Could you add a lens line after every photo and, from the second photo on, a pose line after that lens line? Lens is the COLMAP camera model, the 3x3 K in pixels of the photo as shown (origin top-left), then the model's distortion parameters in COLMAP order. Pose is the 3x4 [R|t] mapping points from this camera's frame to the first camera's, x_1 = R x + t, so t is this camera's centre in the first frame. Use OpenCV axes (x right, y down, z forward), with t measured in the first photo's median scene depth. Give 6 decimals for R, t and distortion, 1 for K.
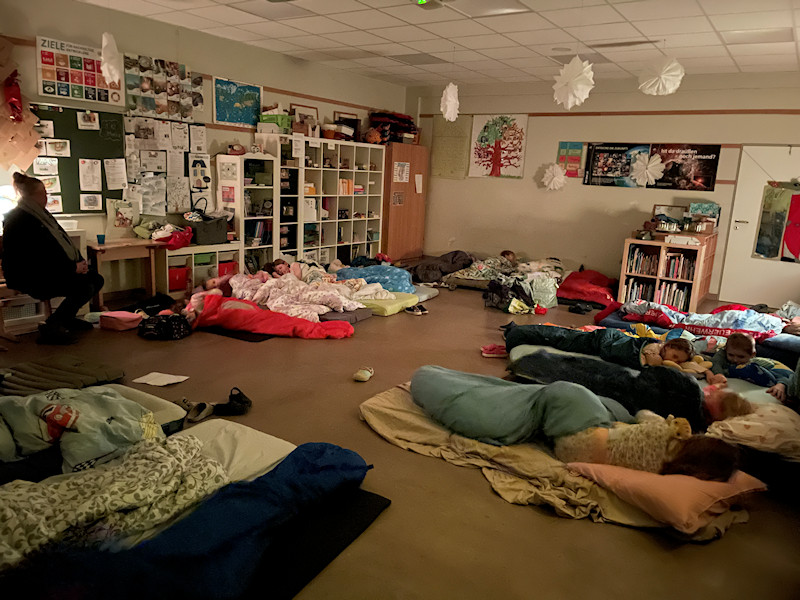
lens RADIAL K [[608.2, 0, 401.6], [0, 608.2, 298.6], [0, 0, 1]] dist [0.004918, -0.006487]
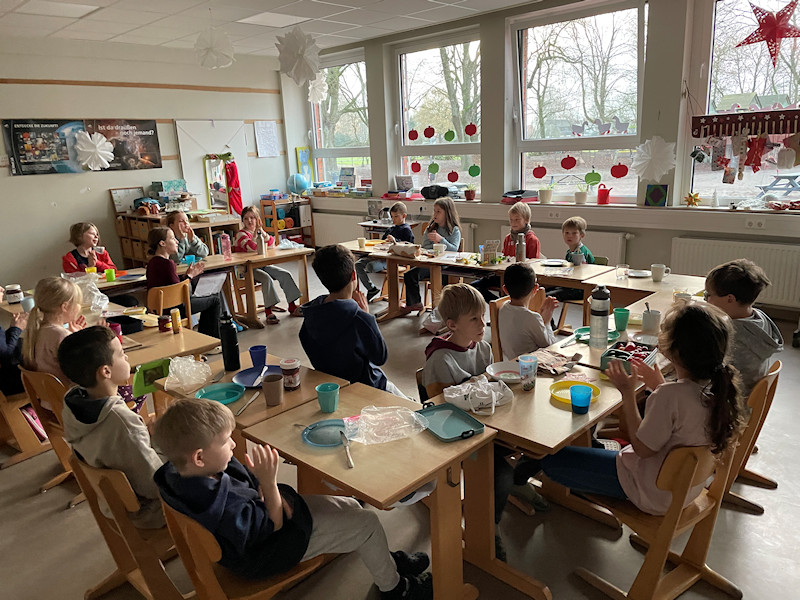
lens RADIAL K [[608.2, 0, 403.8], [0, 608.2, 306.2], [0, 0, 1]] dist [0.004918, -0.006487]
pose [[0.173465, -0.301959, 0.937406, -0.401691], [0.242464, 0.935633, 0.256520, -0.121671], [-0.954527, 0.182791, 0.235514, 0.425420]]
